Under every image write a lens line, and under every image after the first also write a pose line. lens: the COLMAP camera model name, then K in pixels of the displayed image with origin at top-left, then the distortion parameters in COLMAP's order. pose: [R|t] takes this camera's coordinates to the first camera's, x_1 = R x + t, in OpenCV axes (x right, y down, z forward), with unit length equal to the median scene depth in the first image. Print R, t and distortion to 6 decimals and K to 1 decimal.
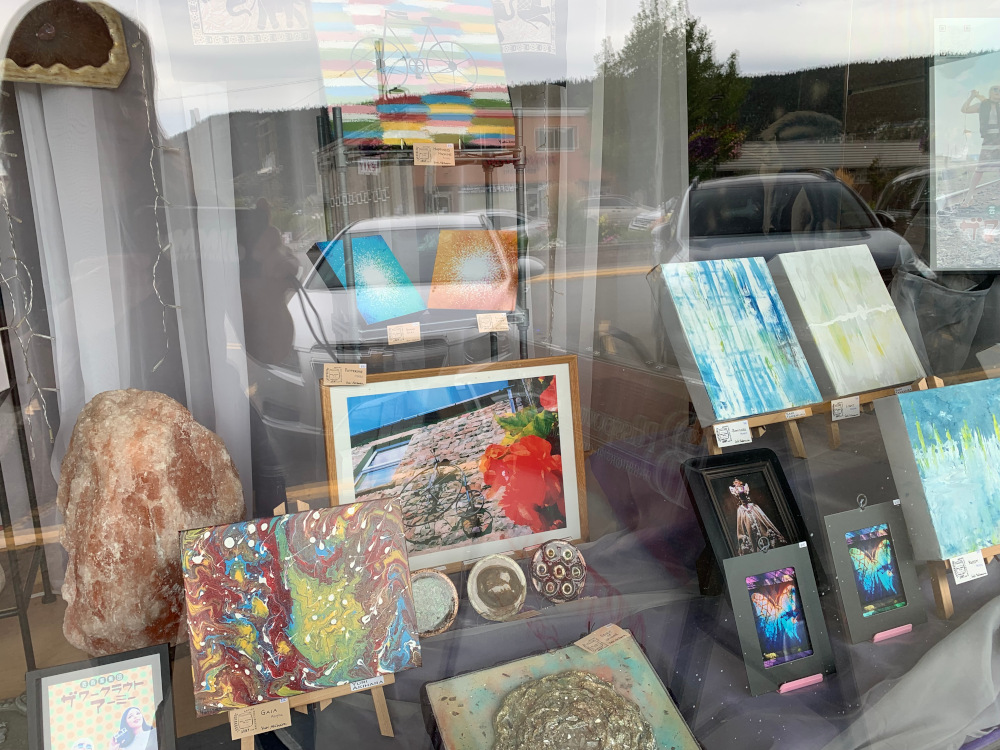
lens RADIAL K [[753.0, 0, 513.9], [0, 753.0, 337.2], [0, 0, 1]] dist [0.044150, -0.010550]
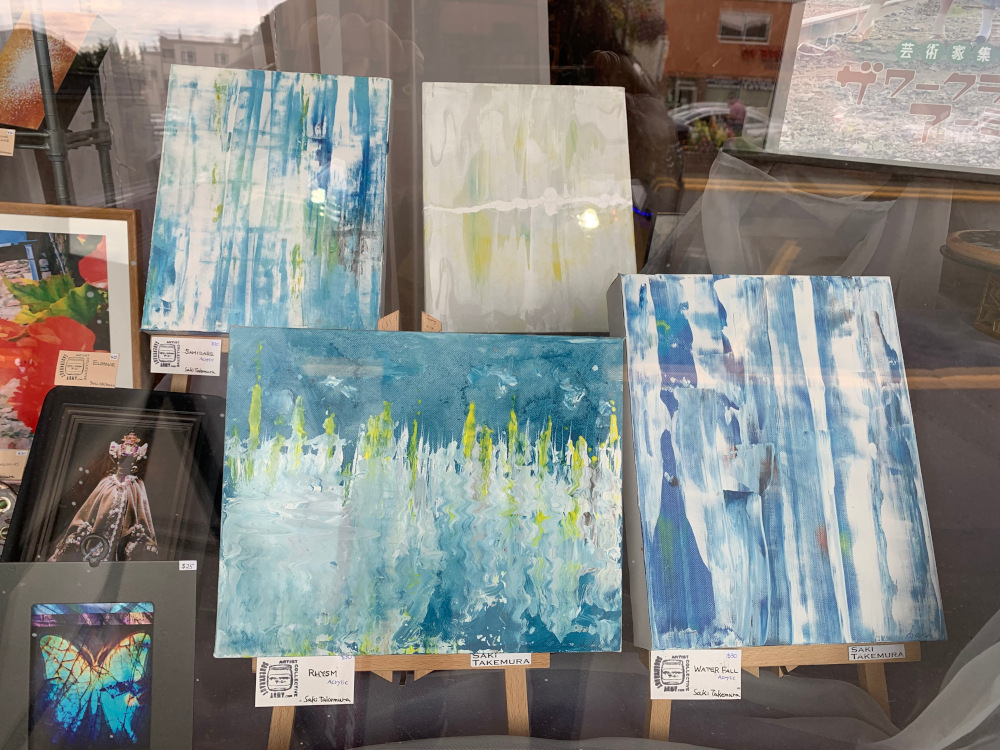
lens RADIAL K [[753.0, 0, 499.5], [0, 753.0, 374.7], [0, 0, 1]] dist [0.044150, -0.010550]
pose [[0.947952, 0.186944, -0.257757, 0.639211], [-0.141067, 0.972298, 0.186380, -0.006766], [0.285460, -0.140319, 0.948063, 0.465696]]
